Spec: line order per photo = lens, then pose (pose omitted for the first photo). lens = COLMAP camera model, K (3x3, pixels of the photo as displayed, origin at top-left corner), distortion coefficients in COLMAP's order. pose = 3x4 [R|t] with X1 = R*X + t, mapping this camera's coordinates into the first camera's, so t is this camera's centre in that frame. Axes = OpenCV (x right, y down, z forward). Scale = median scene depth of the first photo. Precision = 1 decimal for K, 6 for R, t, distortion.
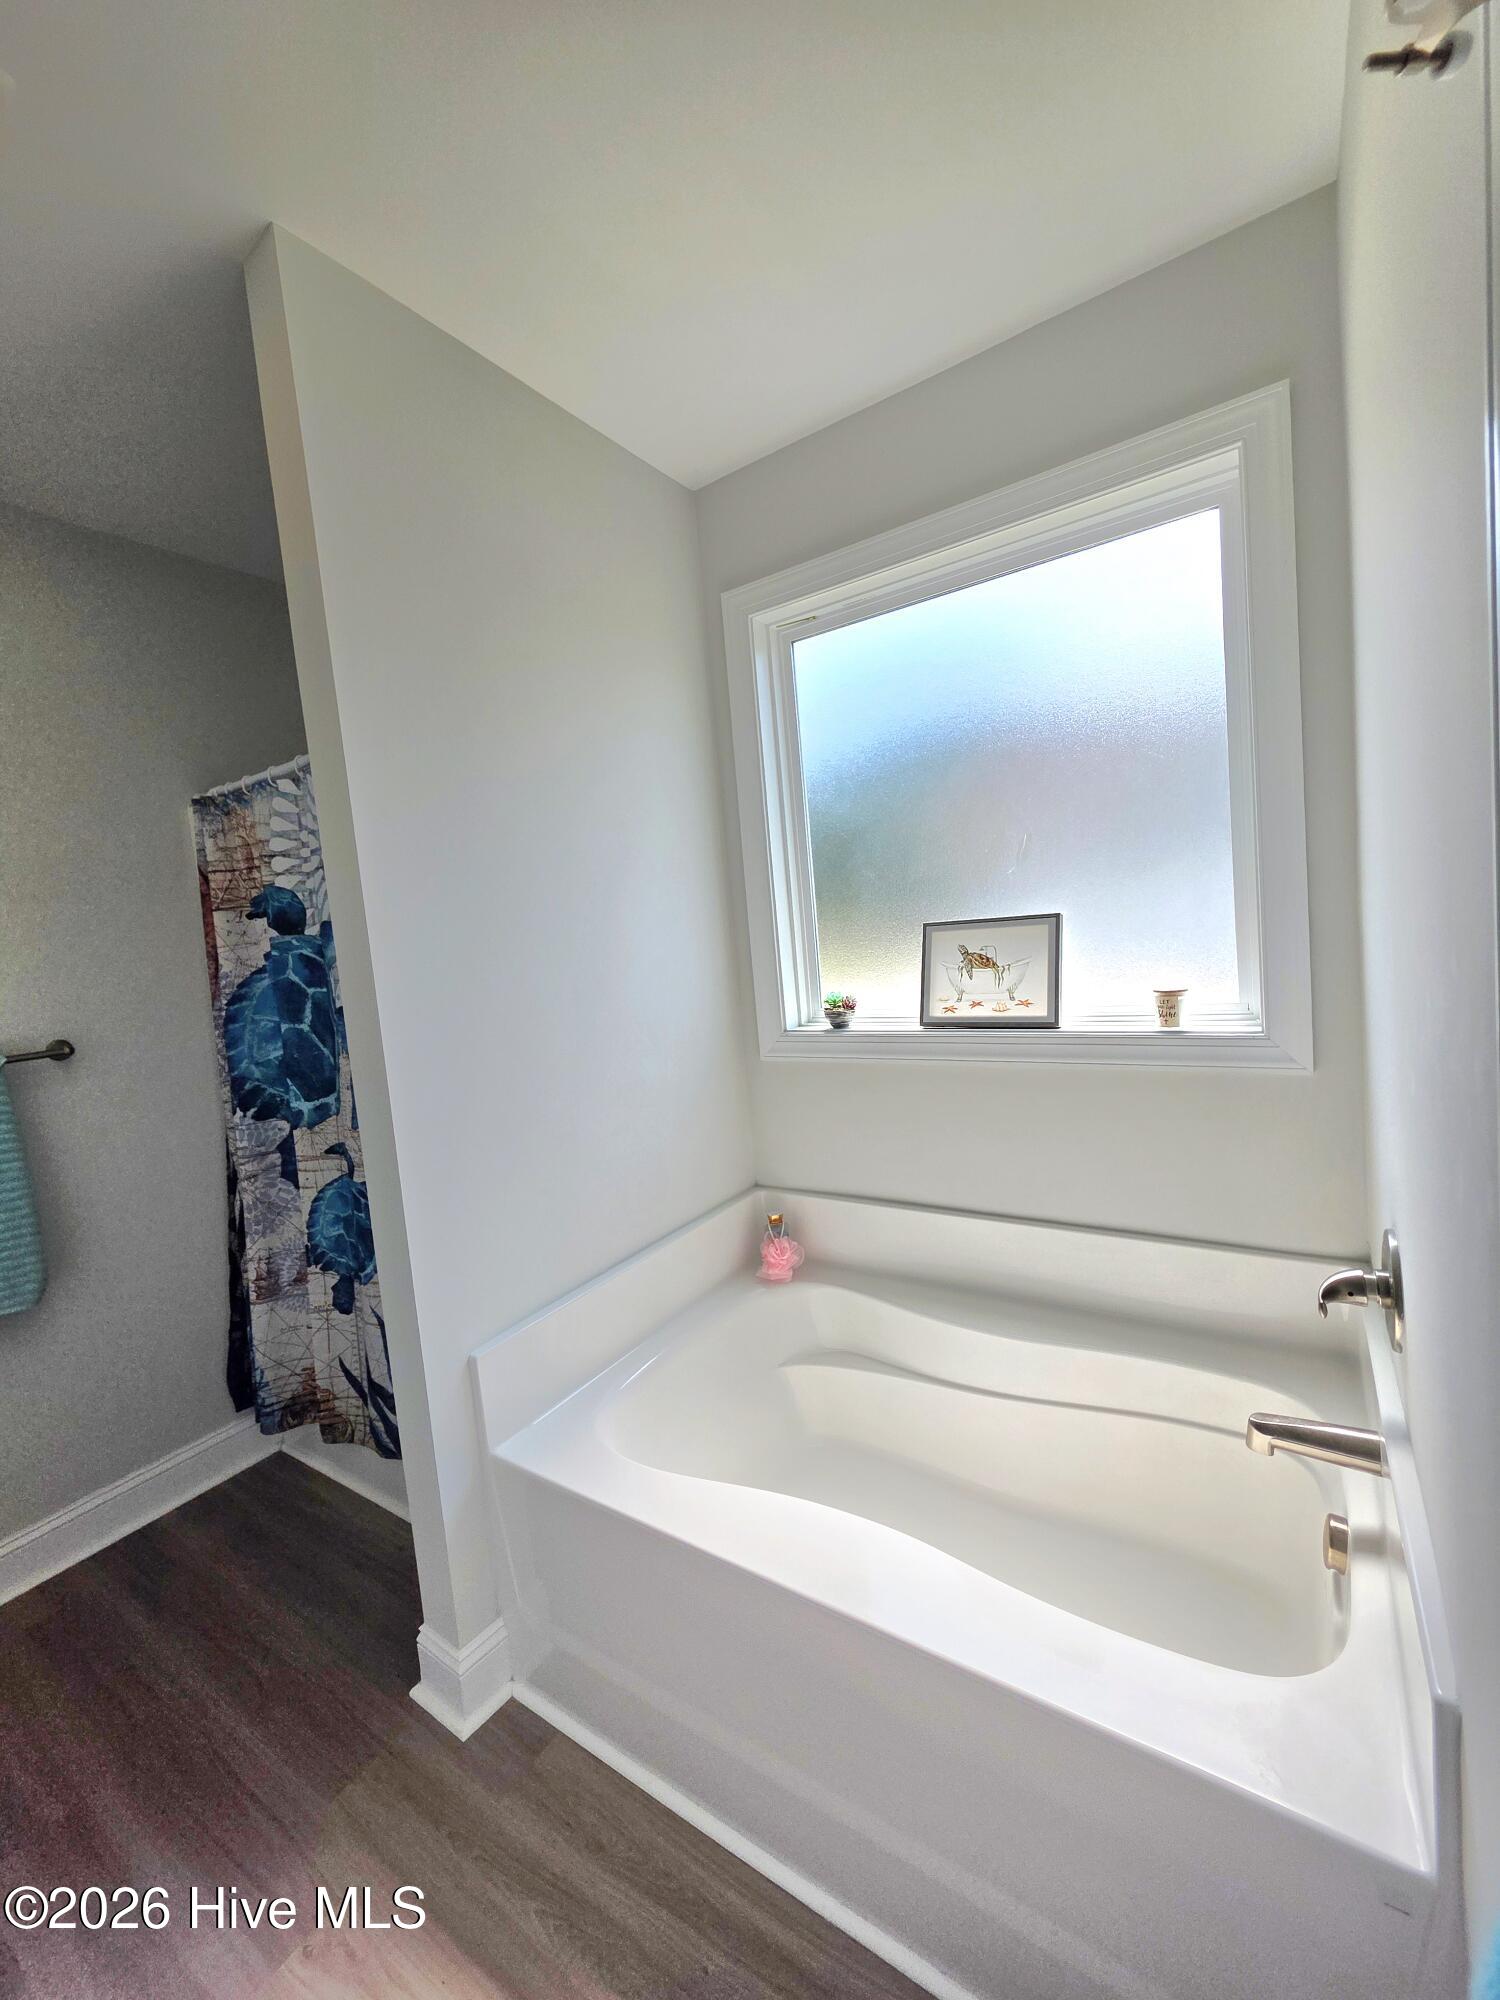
lens RADIAL K [[805.1, 0, 755.9], [0, 805.1, 982.6], [0, 0, 1]] dist [0.003660, -0.000184]
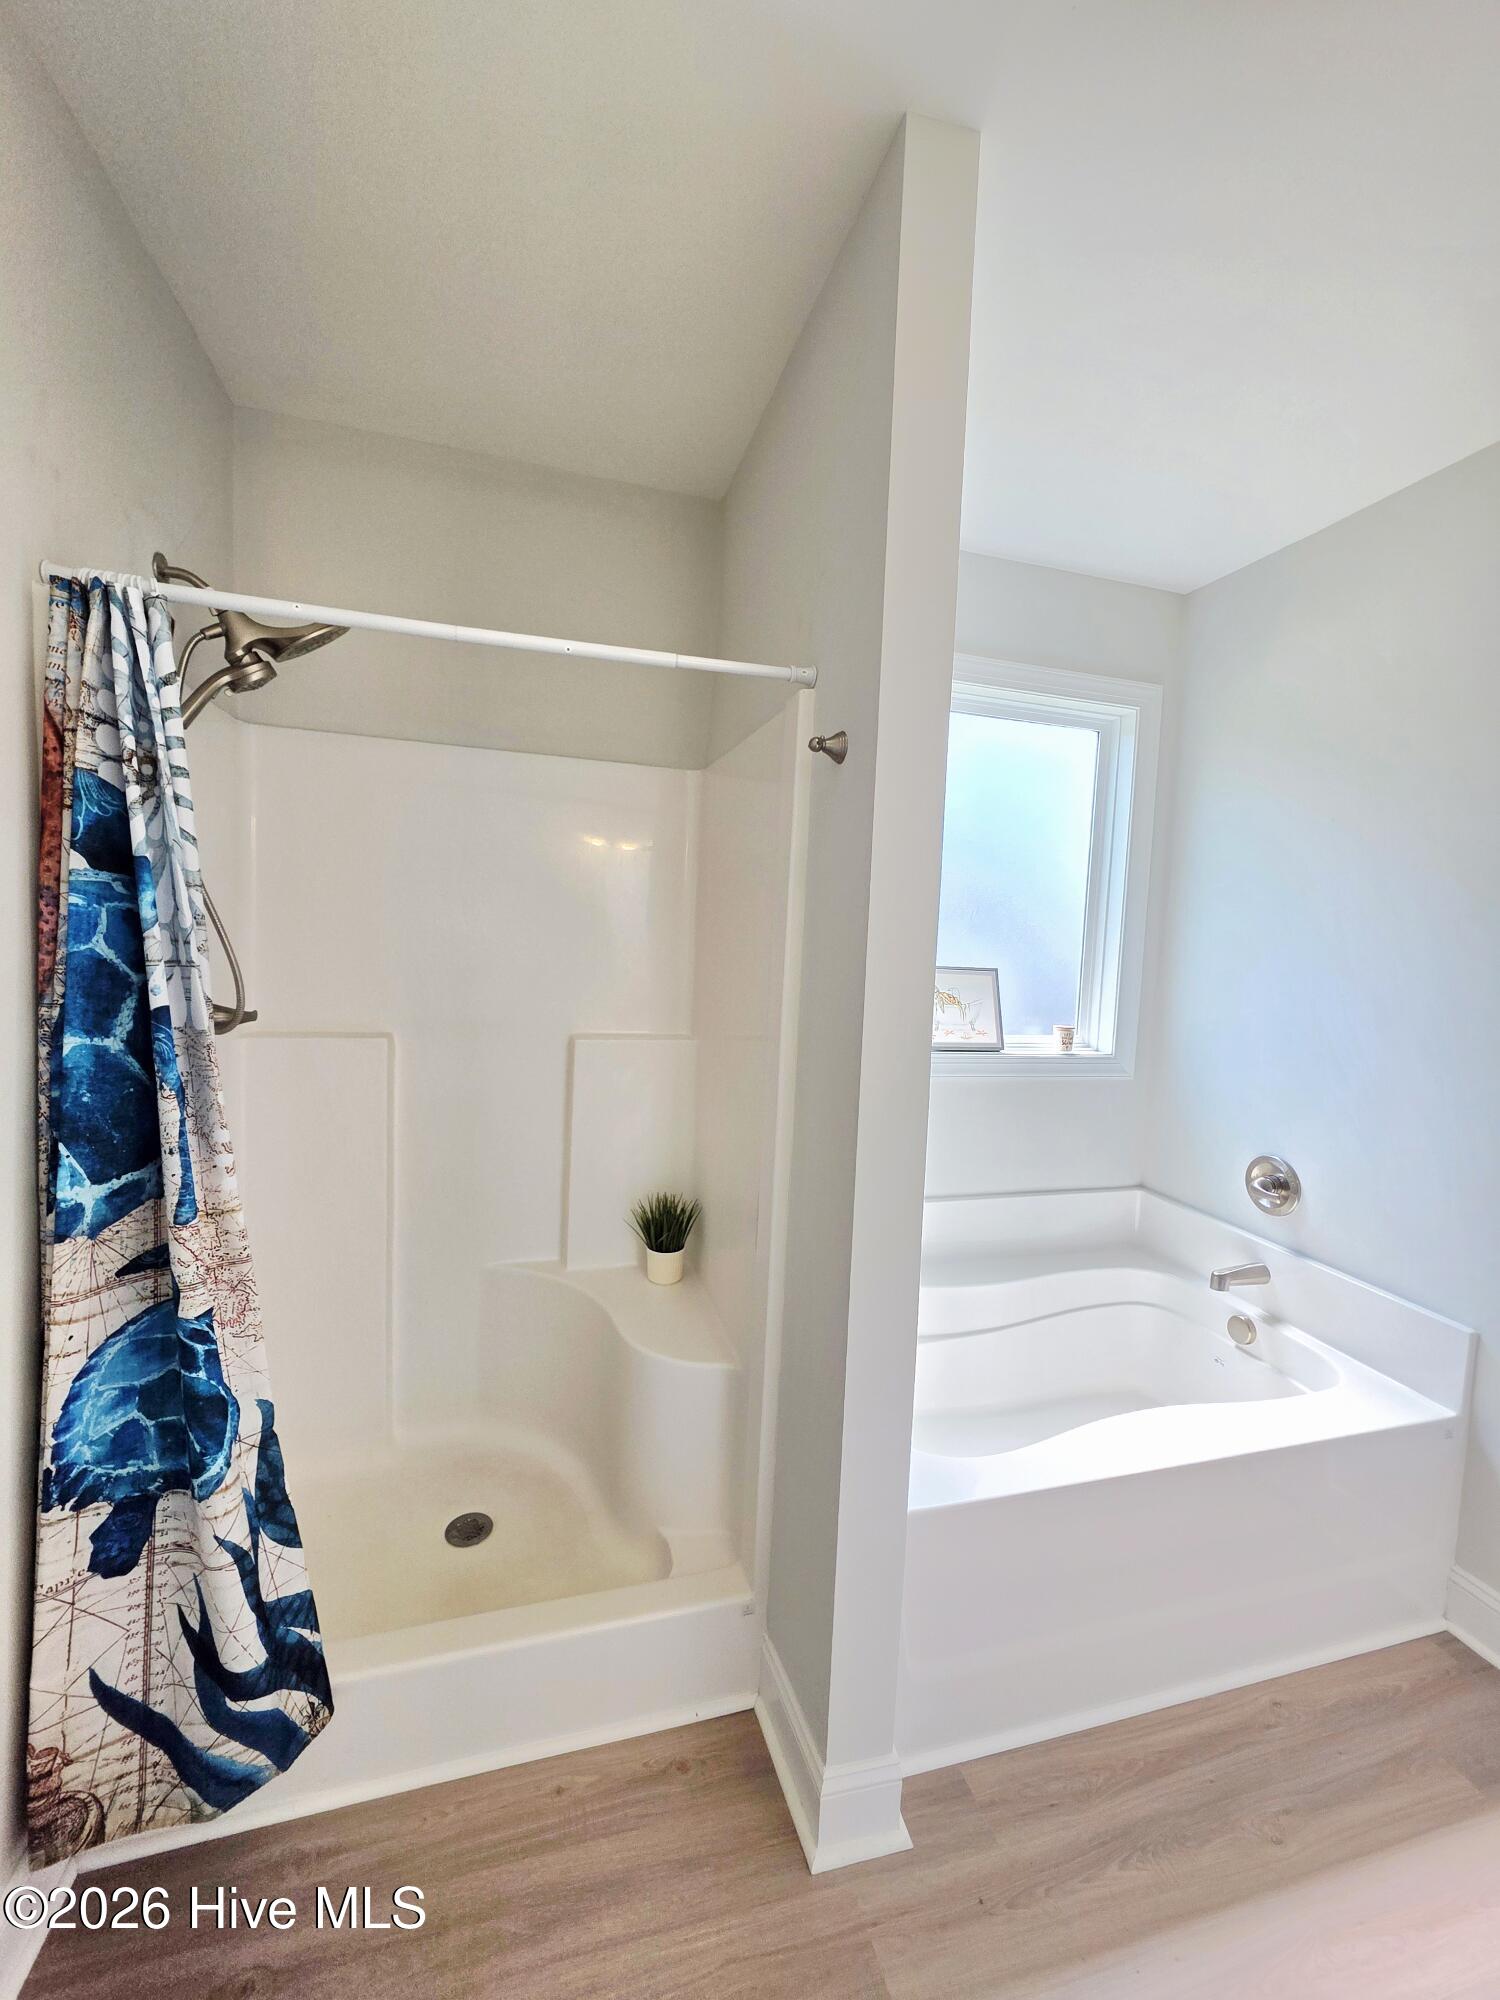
lens RADIAL K [[805.1, 0, 781.0], [0, 805.1, 983.8], [0, 0, 1]] dist [0.003660, -0.000184]
pose [[0.627846, 0.073899, 0.774822, -0.696666], [-0.038925, 0.997218, -0.063569, 0.031999], [-0.777364, 0.009751, 0.628975, 0.314841]]
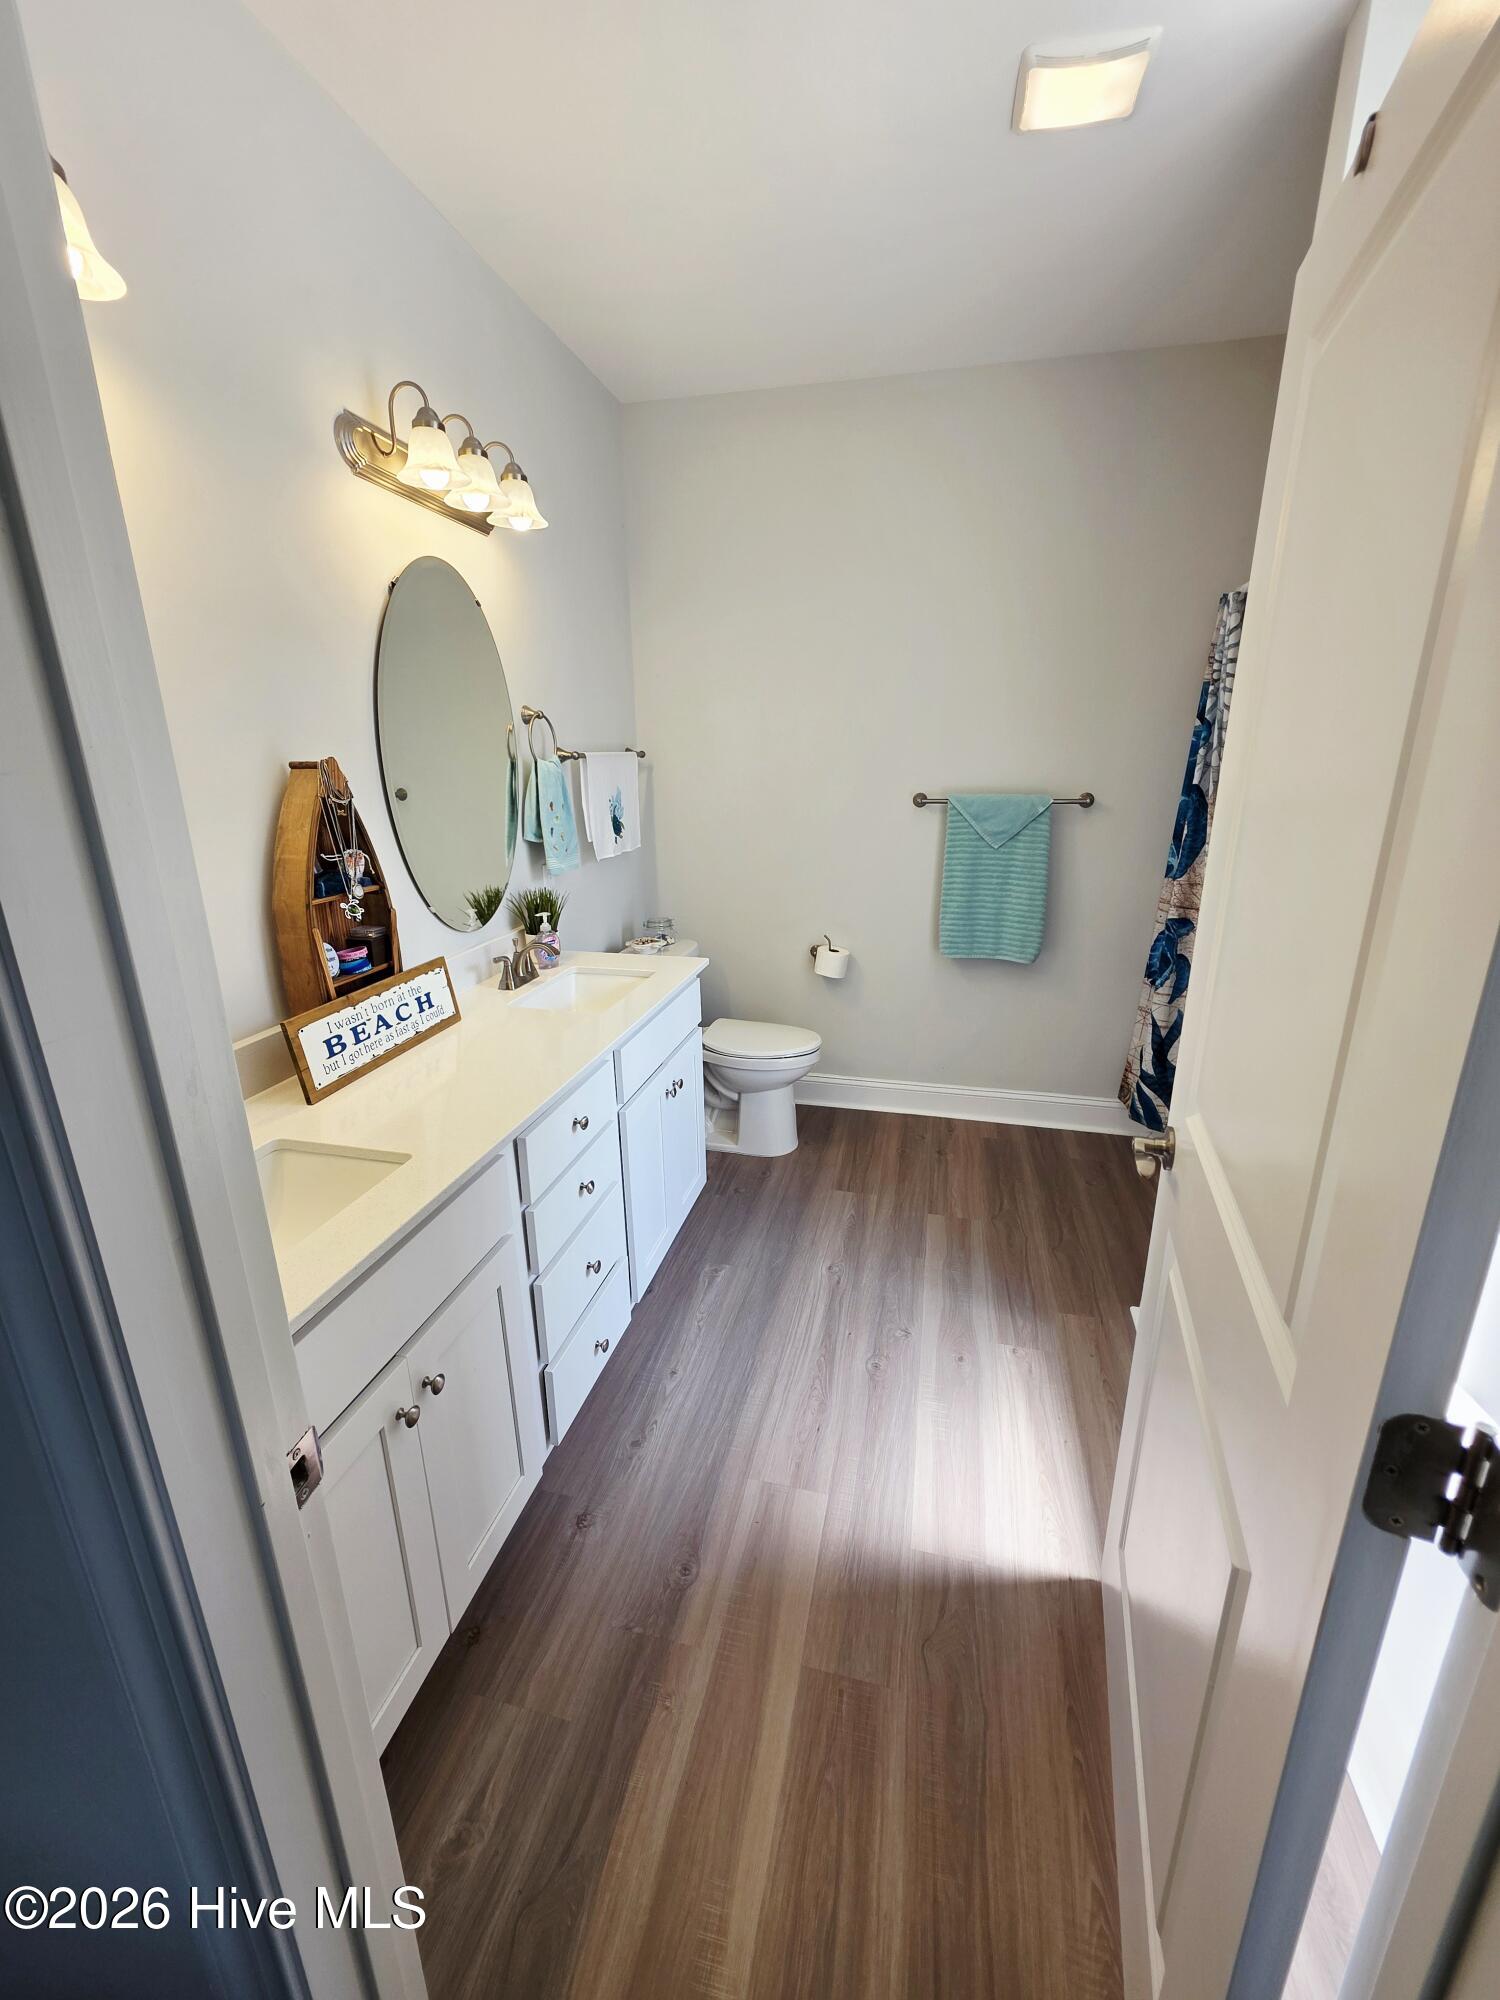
lens RADIAL K [[805.1, 0, 742.7], [0, 805.1, 984.5], [0, 0, 1]] dist [0.003660, -0.000184]
pose [[0.337924, 0.341339, -0.877095, 0.275703], [-0.093493, 0.939481, 0.329597, -0.021750], [0.936518, -0.029376, 0.349387, -0.062997]]
